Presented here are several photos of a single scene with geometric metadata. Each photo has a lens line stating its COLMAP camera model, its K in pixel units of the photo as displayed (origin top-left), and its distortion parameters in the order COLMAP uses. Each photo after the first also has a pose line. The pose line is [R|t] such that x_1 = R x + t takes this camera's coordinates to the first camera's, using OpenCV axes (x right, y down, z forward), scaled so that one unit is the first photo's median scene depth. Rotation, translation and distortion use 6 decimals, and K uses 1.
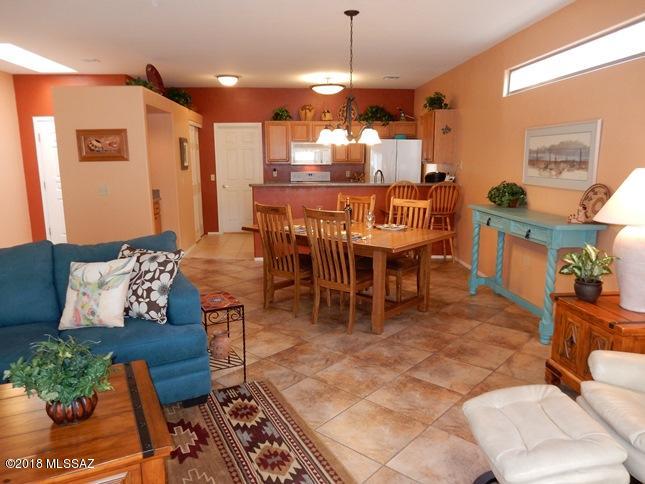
lens RADIAL K [[472.8, 0, 322.5], [0, 472.8, 242.0], [0, 0, 1]] dist [-0.007843, 0.001327]
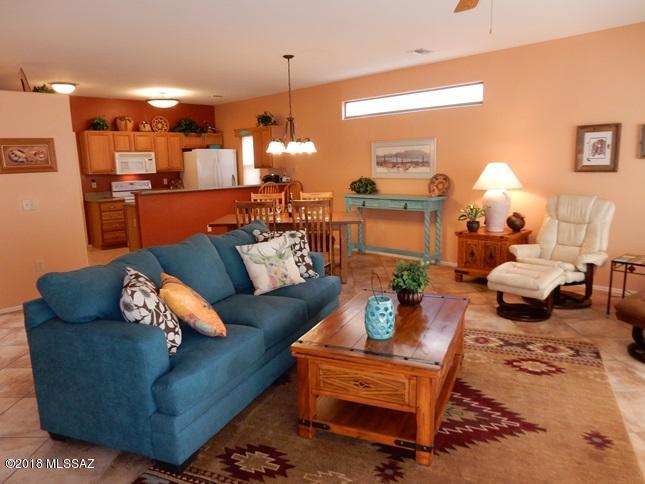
lens RADIAL K [[472.8, 0, 322.5], [0, 472.8, 242.0], [0, 0, 1]] dist [-0.007843, 0.001327]
pose [[0.770234, -0.123231, 0.625742, -0.625917], [0.135617, 0.990363, 0.028105, 0.014798], [-0.623175, 0.063214, 0.779524, -0.067967]]
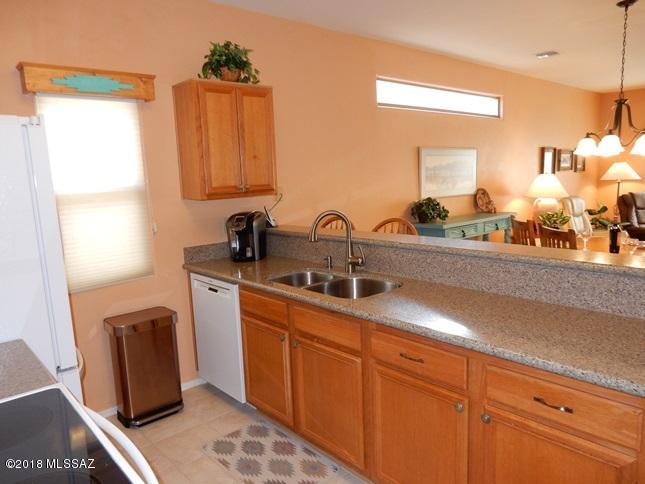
lens RADIAL K [[472.8, 0, 322.5], [0, 472.8, 242.0], [0, 0, 1]] dist [-0.007843, 0.001327]
pose [[-0.612528, -0.091738, 0.785108, -0.260220], [0.176827, 0.952168, 0.249216, -0.303703], [-0.770417, 0.291480, -0.567007, 1.635690]]
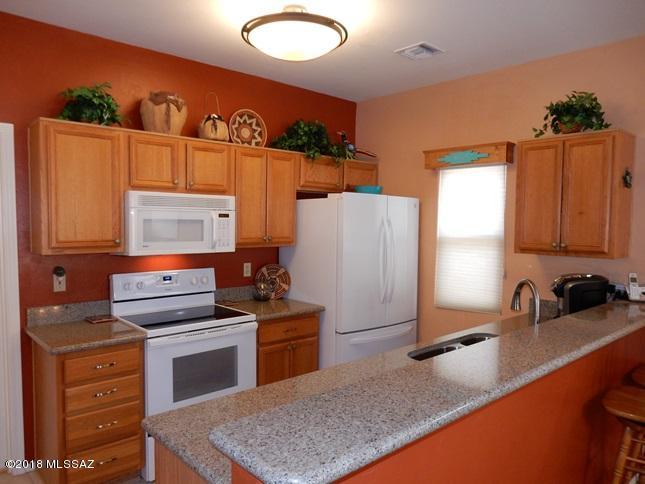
lens RADIAL K [[472.8, 0, 322.5], [0, 472.8, 242.0], [0, 0, 1]] dist [-0.007843, 0.001327]
pose [[0.781187, -0.016893, 0.624068, -0.280459], [0.093373, 0.991551, -0.090041, -0.218703], [-0.617275, 0.128610, 0.776164, 1.098097]]
